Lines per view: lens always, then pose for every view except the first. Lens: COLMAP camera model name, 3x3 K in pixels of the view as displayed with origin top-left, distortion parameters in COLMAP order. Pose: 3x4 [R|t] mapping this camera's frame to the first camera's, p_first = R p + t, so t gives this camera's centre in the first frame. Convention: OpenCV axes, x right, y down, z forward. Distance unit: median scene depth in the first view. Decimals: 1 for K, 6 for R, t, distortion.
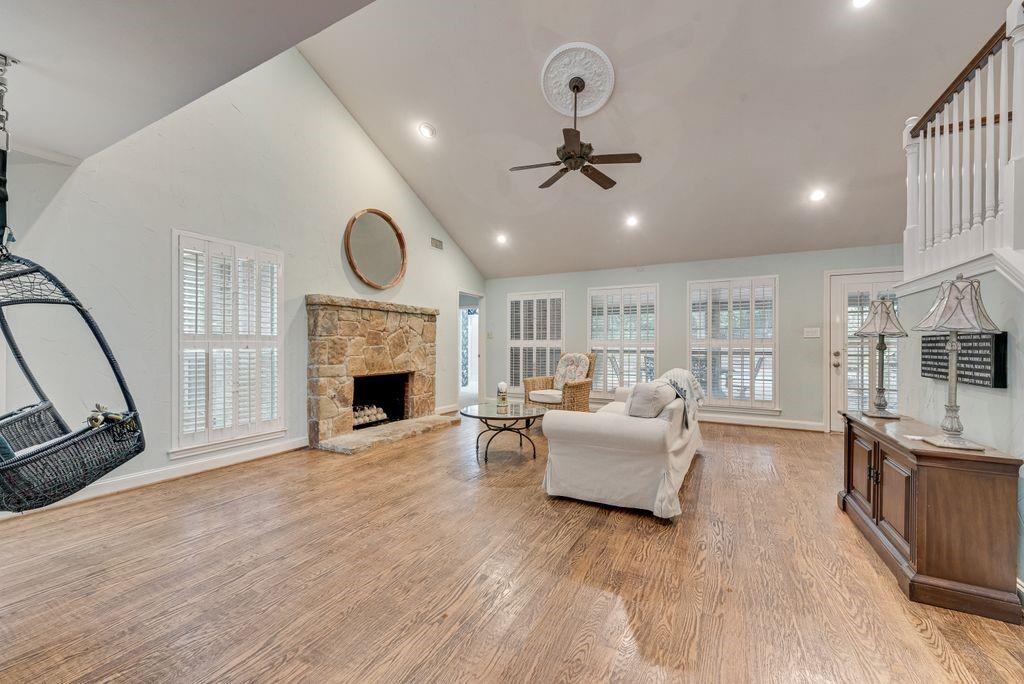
lens RADIAL K [[403.2, 0, 509.9], [0, 403.2, 344.6], [0, 0, 1]] dist [0.013353, -0.003019]
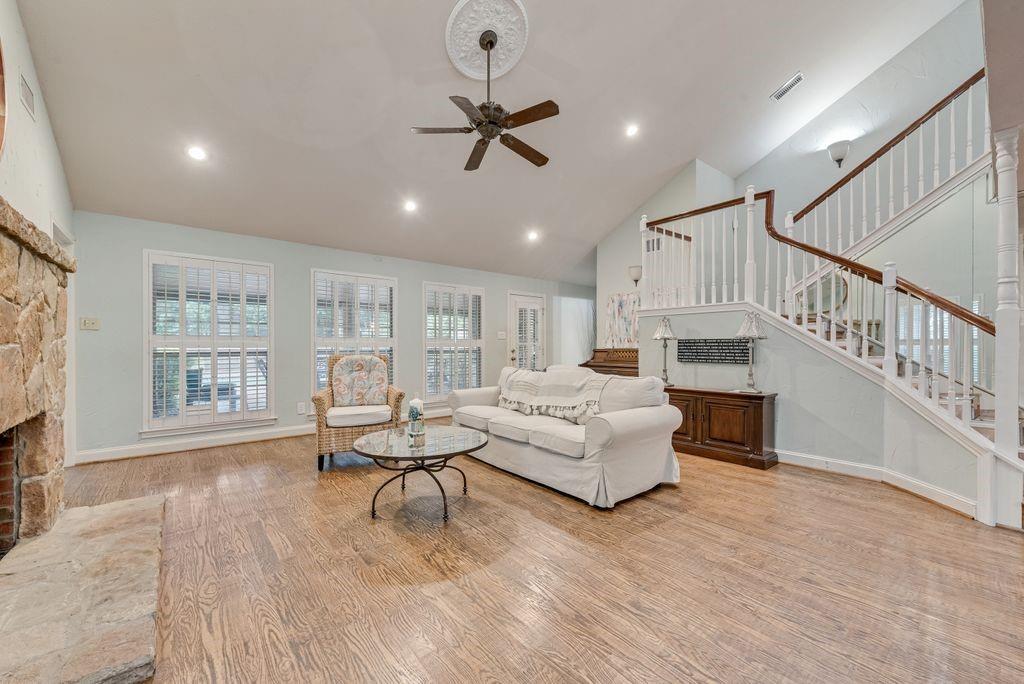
lens RADIAL K [[403.2, 0, 515.4], [0, 403.2, 347.0], [0, 0, 1]] dist [0.013353, -0.003019]
pose [[0.377118, -0.002721, 0.926161, -0.554875], [-0.001913, 0.999991, 0.003717, 0.003947], [-0.926163, -0.003174, 0.377109, 0.572749]]
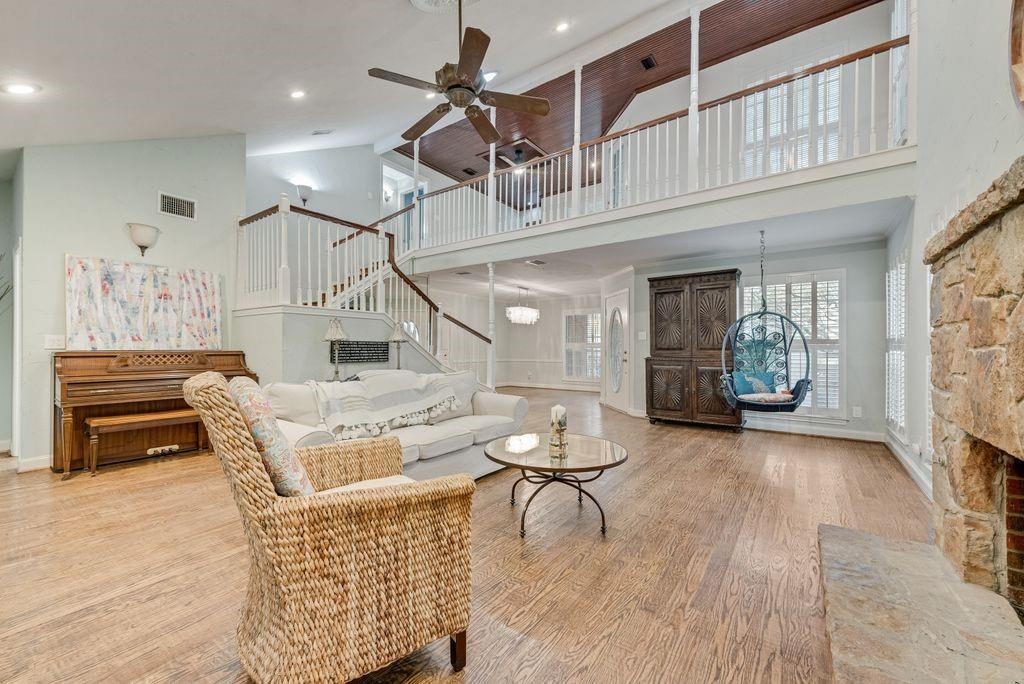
lens RADIAL K [[403.2, 0, 508.4], [0, 403.2, 346.8], [0, 0, 1]] dist [0.013353, -0.003019]
pose [[-0.990018, -0.003003, 0.140912, -0.025231], [-0.003918, 0.999973, -0.006219, 0.007647], [-0.140890, -0.006709, -0.990003, 1.564434]]
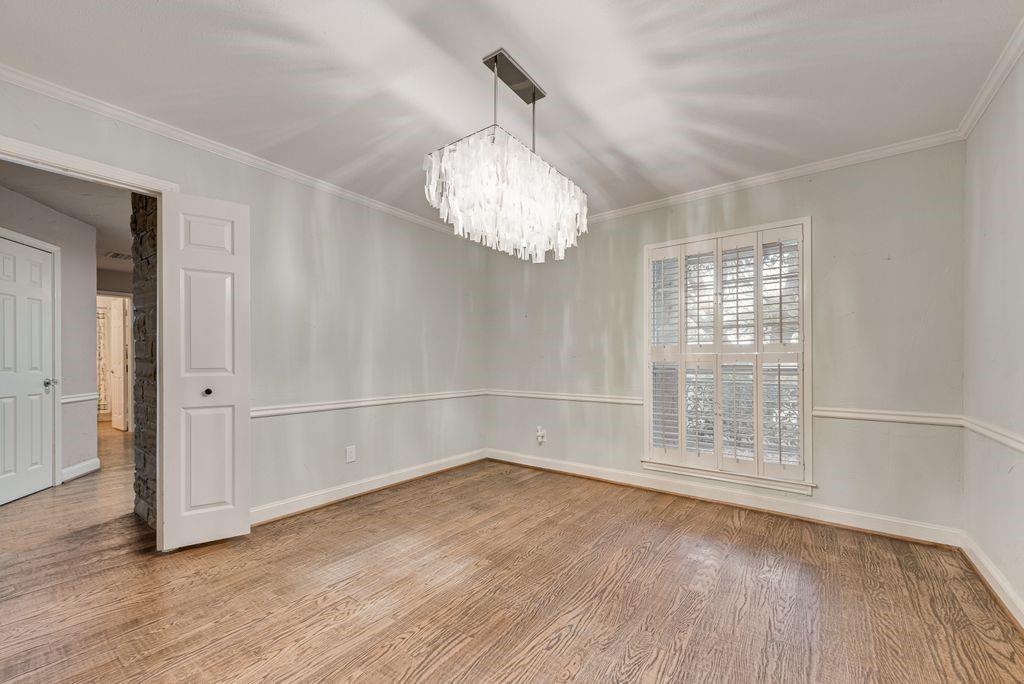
lens RADIAL K [[403.2, 0, 514.0], [0, 403.2, 362.8], [0, 0, 1]] dist [0.013353, -0.003019]
pose [[-0.988799, -0.003932, 0.149202, 0.124566], [-0.003665, 0.999991, 0.002059, 0.001065], [-0.149208, 0.001489, -0.988805, -0.037055]]
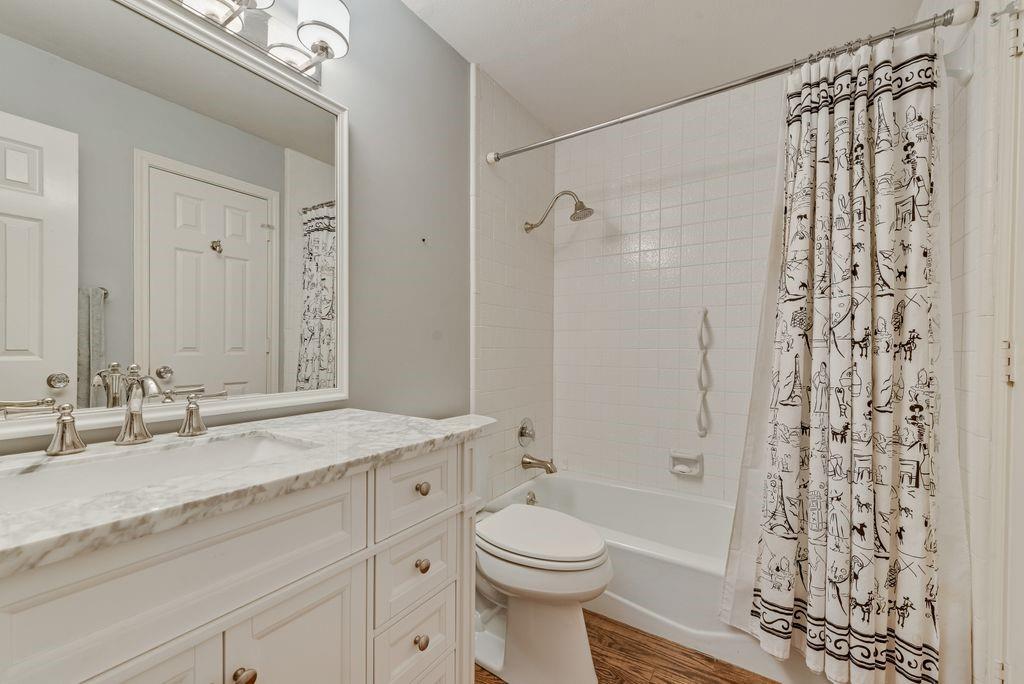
lens RADIAL K [[403.2, 0, 512.7], [0, 403.2, 346.6], [0, 0, 1]] dist [0.013353, -0.003019]
pose [[0.096956, -0.007630, 0.995259, 0.945124], [-0.011095, 0.999900, 0.008746, -0.001363], [-0.995227, -0.011890, 0.096861, -0.623761]]
